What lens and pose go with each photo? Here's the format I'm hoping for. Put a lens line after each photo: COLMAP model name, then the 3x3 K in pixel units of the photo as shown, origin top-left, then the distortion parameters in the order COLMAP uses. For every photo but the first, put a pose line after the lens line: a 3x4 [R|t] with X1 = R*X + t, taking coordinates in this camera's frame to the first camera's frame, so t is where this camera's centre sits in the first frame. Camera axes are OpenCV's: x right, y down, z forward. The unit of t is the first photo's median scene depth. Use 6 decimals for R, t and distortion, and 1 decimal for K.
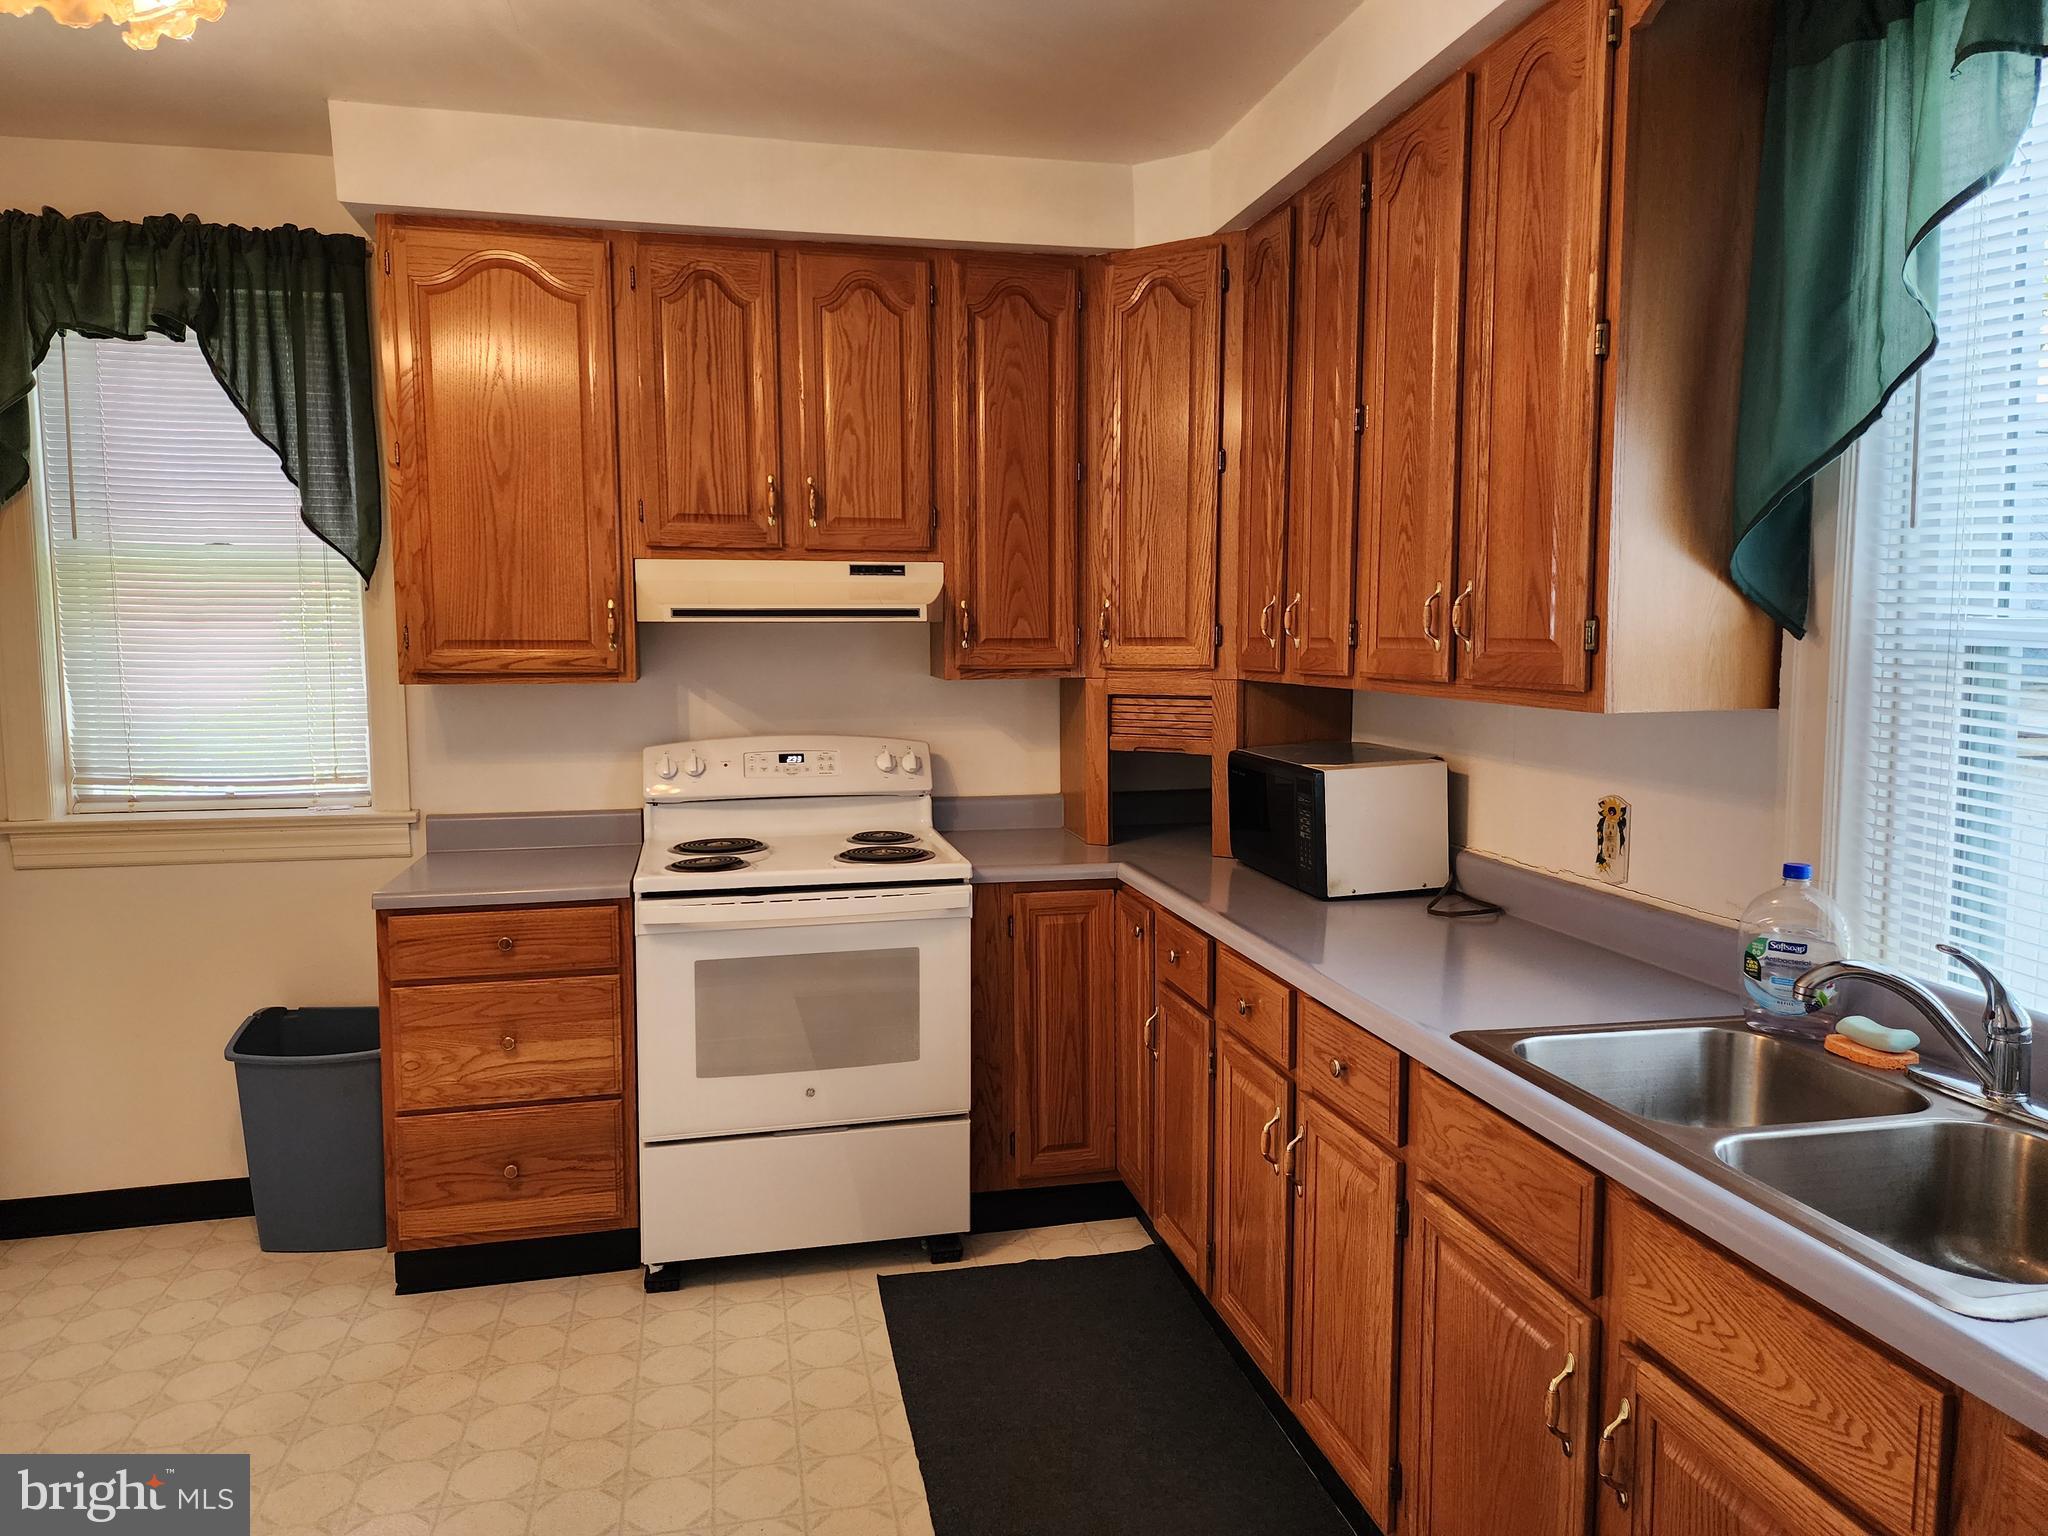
lens RADIAL K [[1345.2, 0, 1024.0], [0, 1345.2, 768.0], [0, 0, 1]] dist [0.077063, -0.068310]
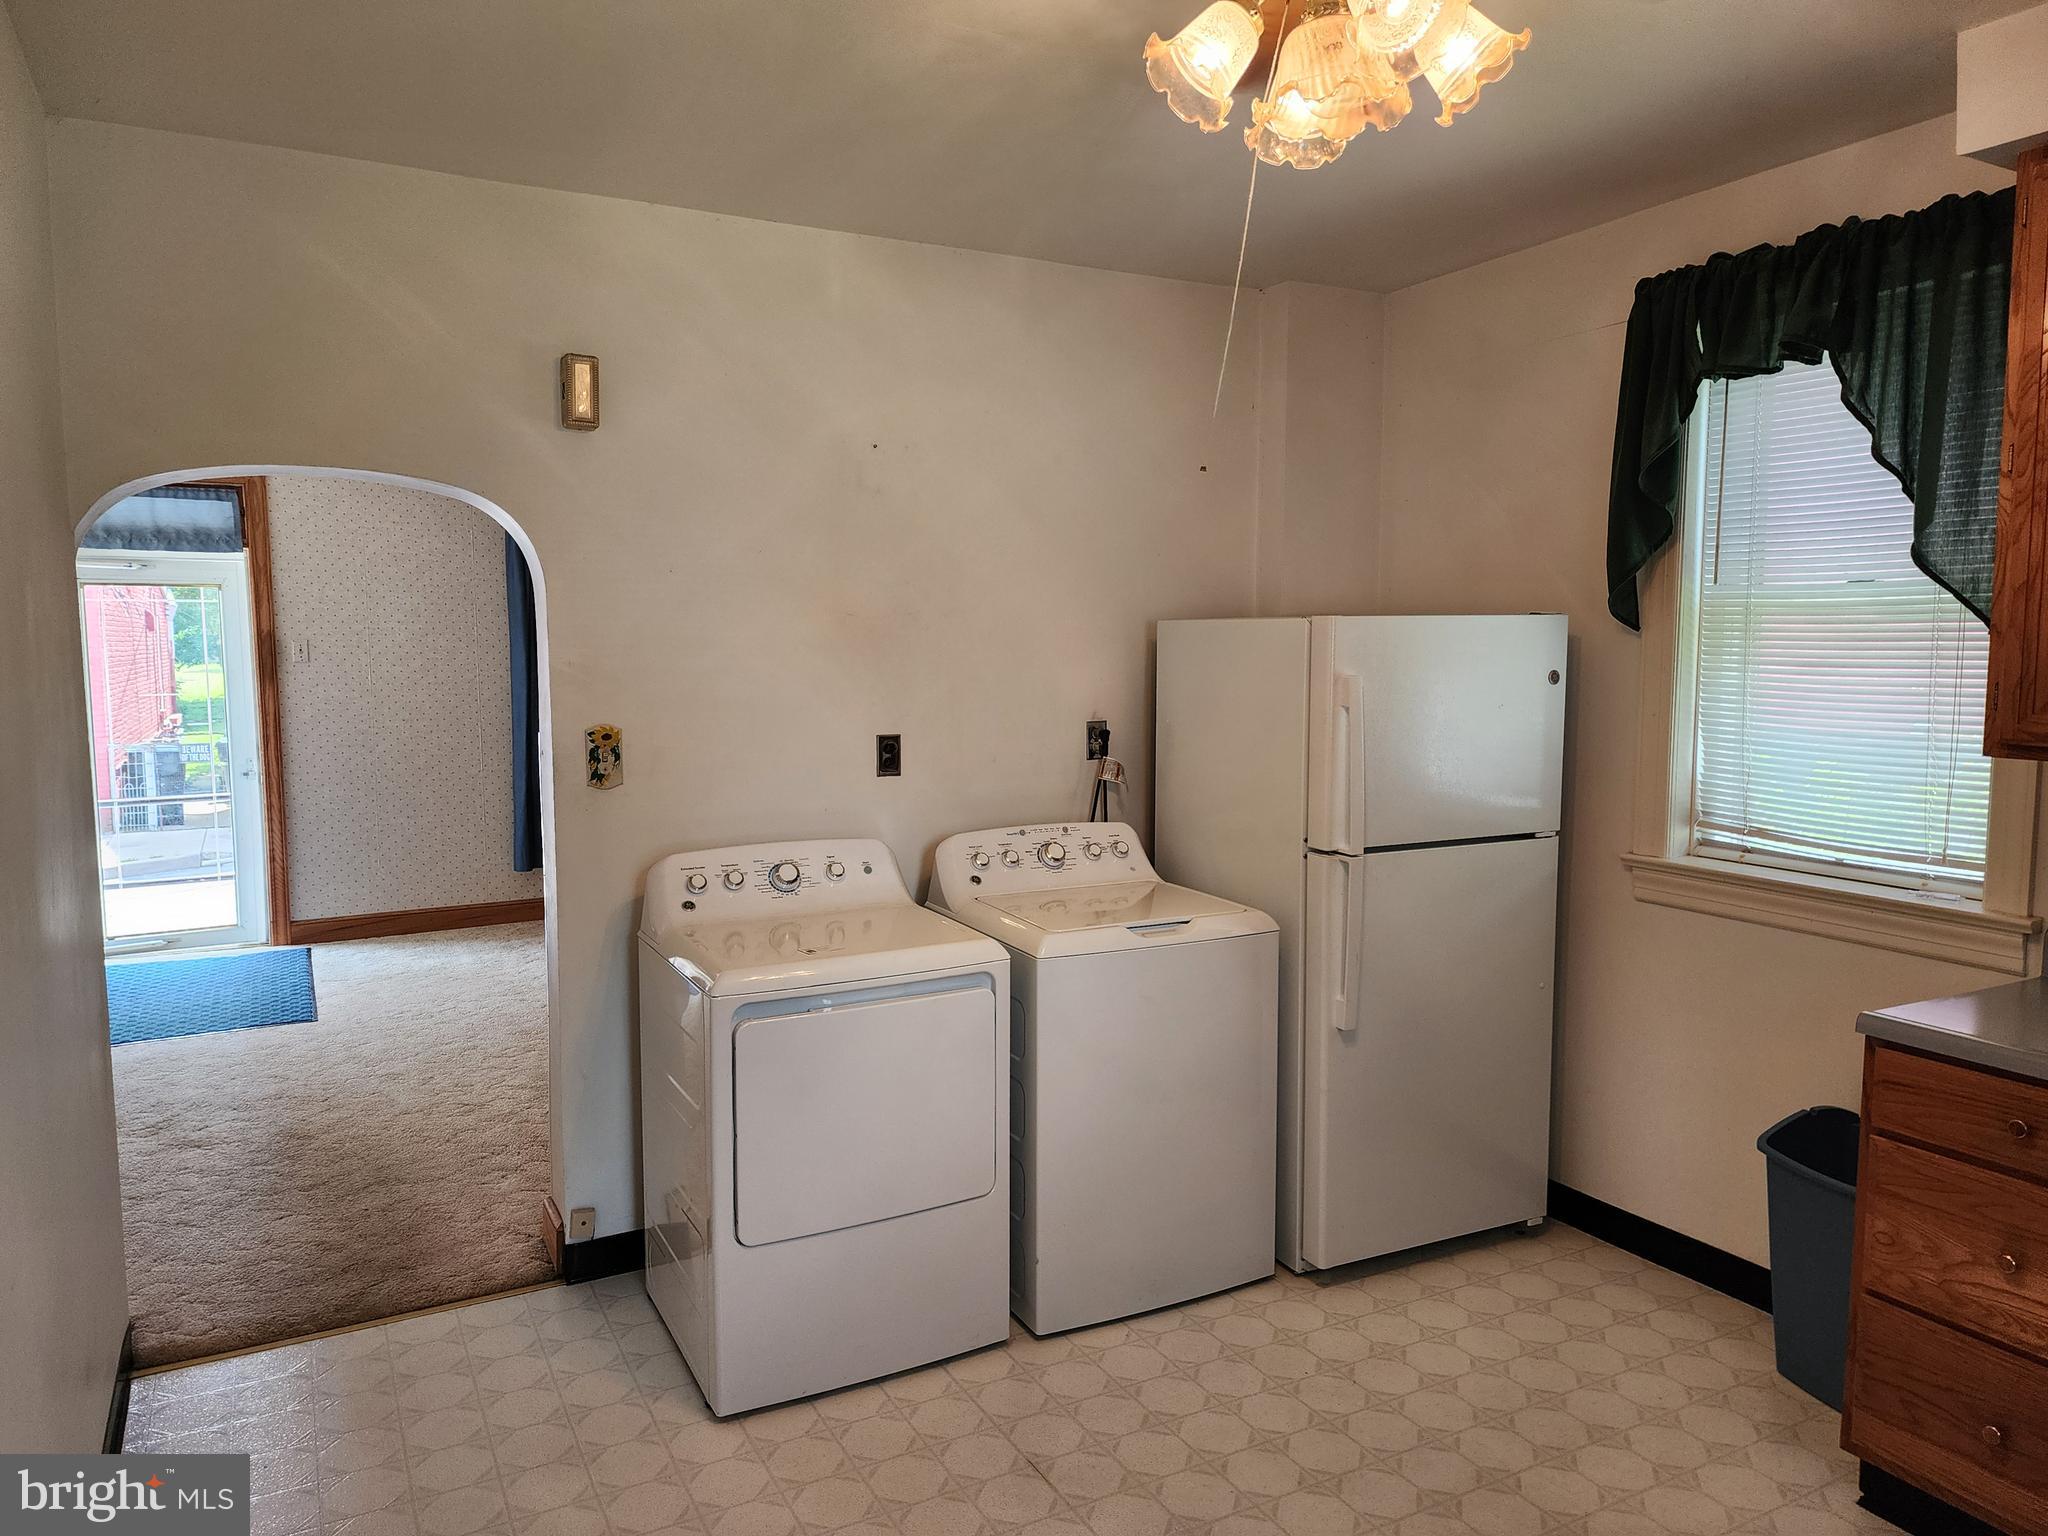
lens RADIAL K [[1371.5, 0, 1008.7], [0, 1371.5, 775.4], [0, 0, 1]] dist [0.054040, -0.050810]
pose [[0.265528, 0.097541, -0.959156, 0.160645], [-0.095508, 0.992636, 0.074506, -0.058928], [0.959361, 0.071823, 0.272889, 0.262064]]
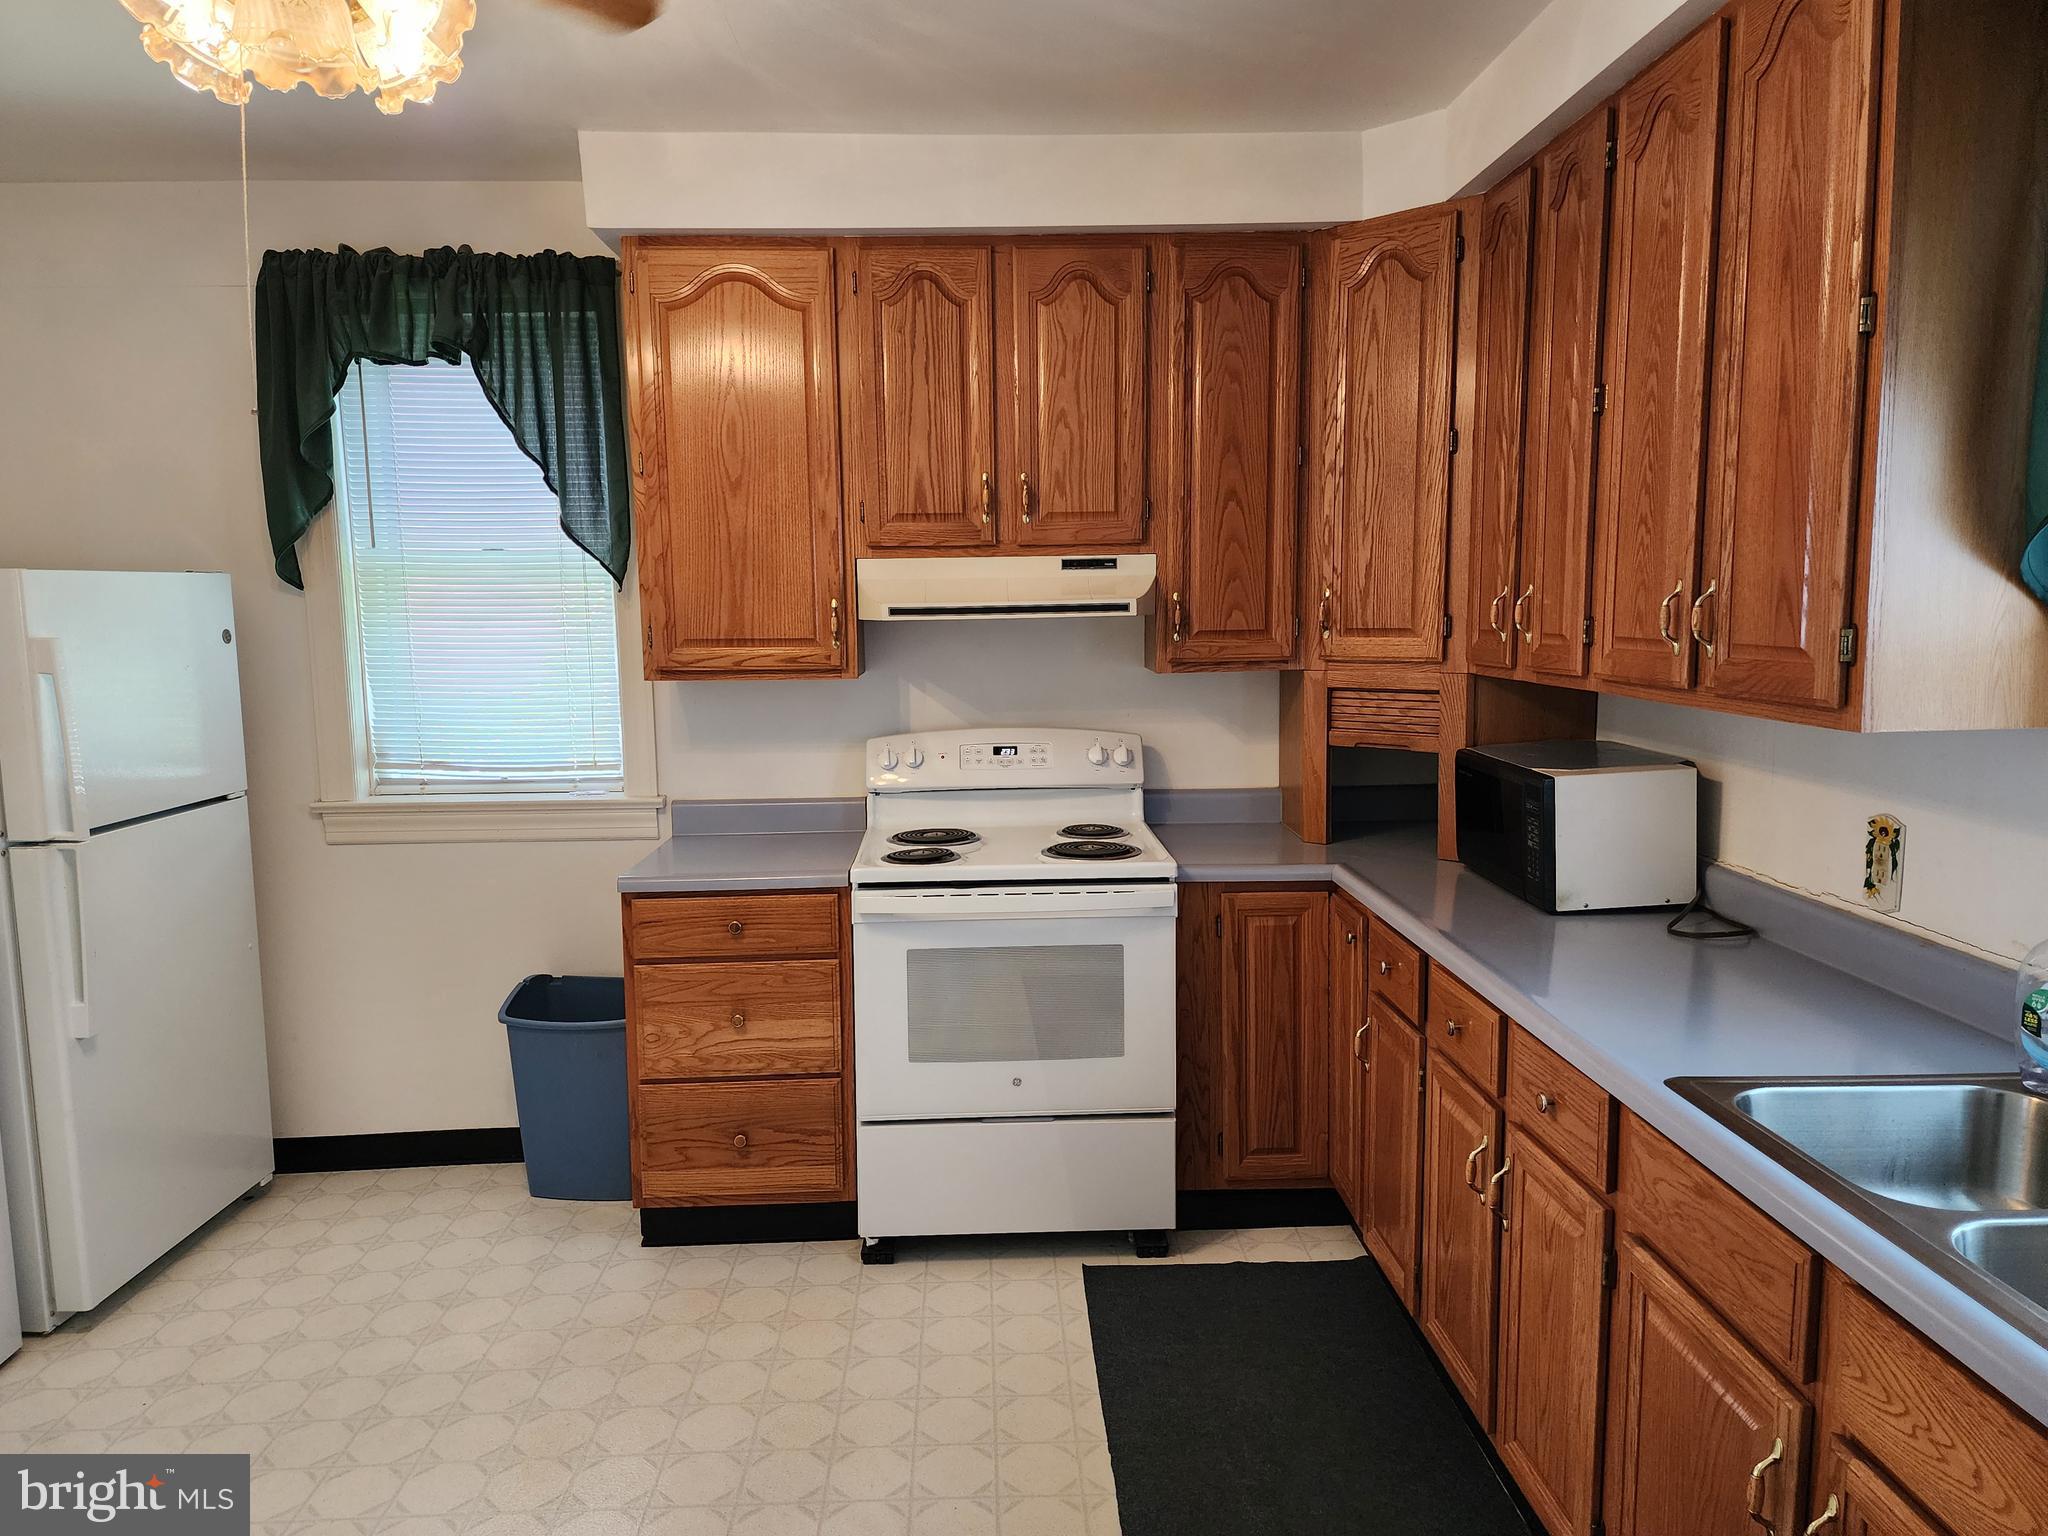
lens RADIAL K [[1355.0, 0, 1027.7], [0, 1355.0, 776.2], [0, 0, 1]] dist [0.080507, -0.075068]
pose [[0.983352, 0.013564, -0.181203, 0.033137], [-0.008040, 0.999481, 0.031187, -0.023120], [0.181532, -0.029211, 0.982951, 0.001463]]
